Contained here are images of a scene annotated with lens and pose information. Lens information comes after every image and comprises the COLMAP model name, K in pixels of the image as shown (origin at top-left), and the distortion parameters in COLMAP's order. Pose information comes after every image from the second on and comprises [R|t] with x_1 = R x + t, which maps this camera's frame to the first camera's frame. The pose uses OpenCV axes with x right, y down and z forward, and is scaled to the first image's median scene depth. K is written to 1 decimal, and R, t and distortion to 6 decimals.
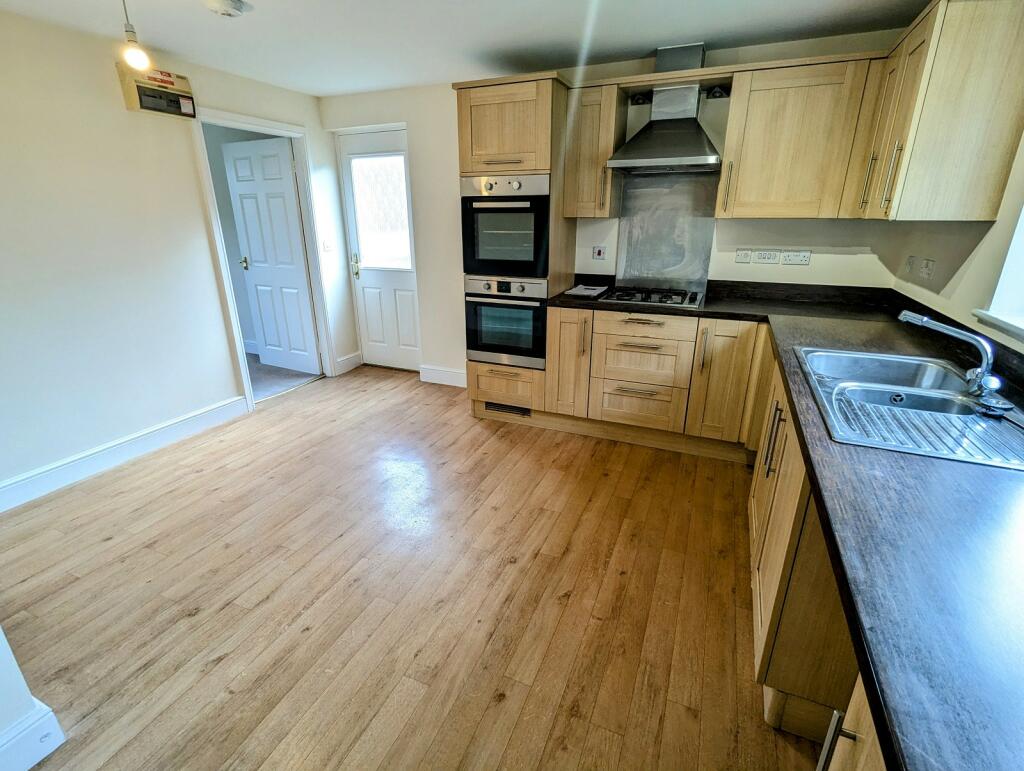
lens RADIAL K [[487.6, 0, 508.0], [0, 487.6, 387.1], [0, 0, 1]] dist [0.001181, 0.001971]
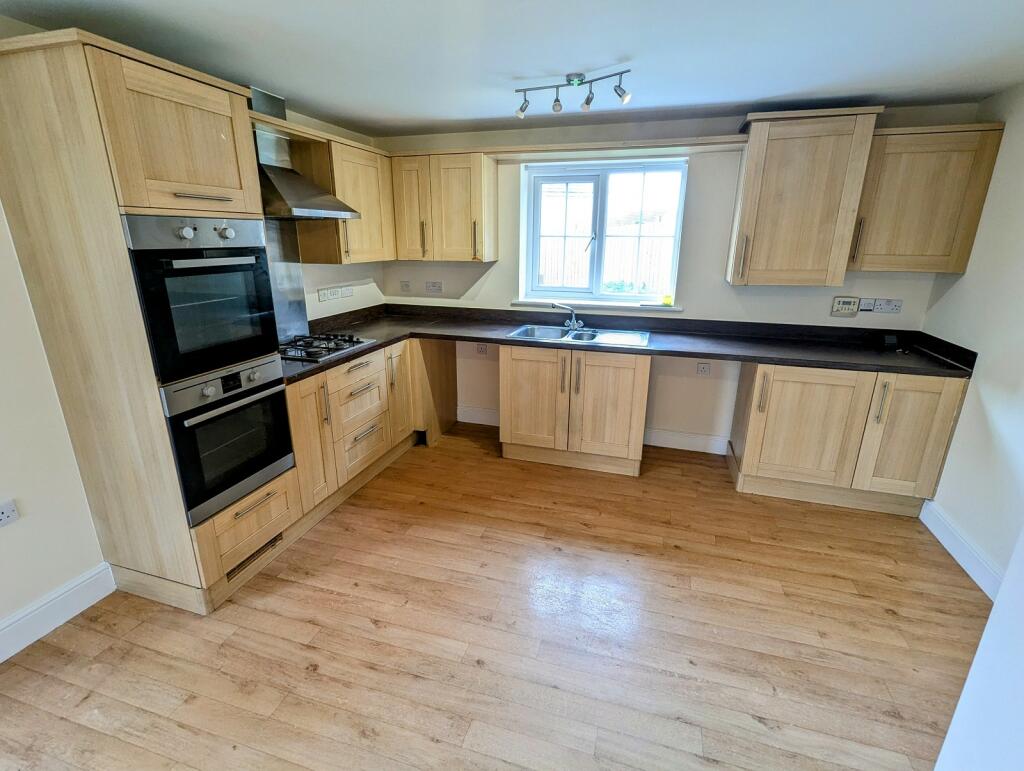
lens RADIAL K [[487.6, 0, 508.0], [0, 487.6, 387.1], [0, 0, 1]] dist [0.001181, 0.001971]
pose [[-0.110873, -0.293430, 0.949529, -0.833400], [0.329320, 0.890595, 0.313671, -0.350207], [-0.937686, 0.347477, -0.002110, 0.810297]]
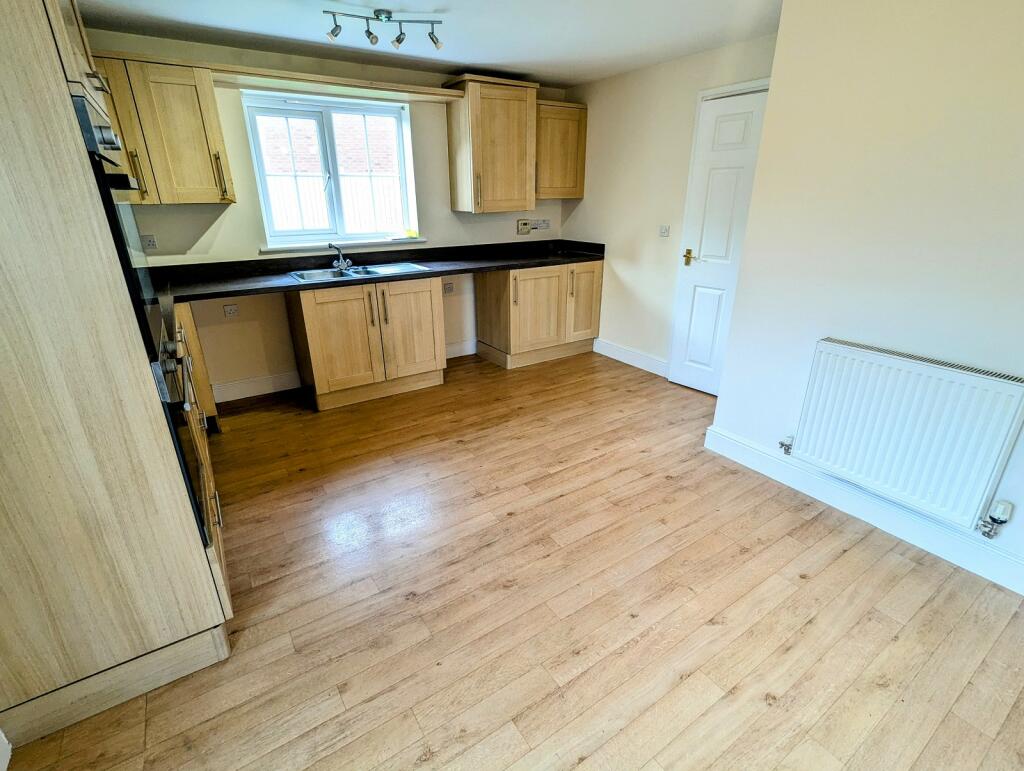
lens RADIAL K [[487.6, 0, 508.0], [0, 487.6, 387.1], [0, 0, 1]] dist [0.001181, 0.001971]
pose [[-0.836016, -0.194853, 0.512941, -0.672179], [0.192960, 0.770709, 0.607268, -0.505955], [-0.513656, 0.606663, -0.606726, 1.406587]]
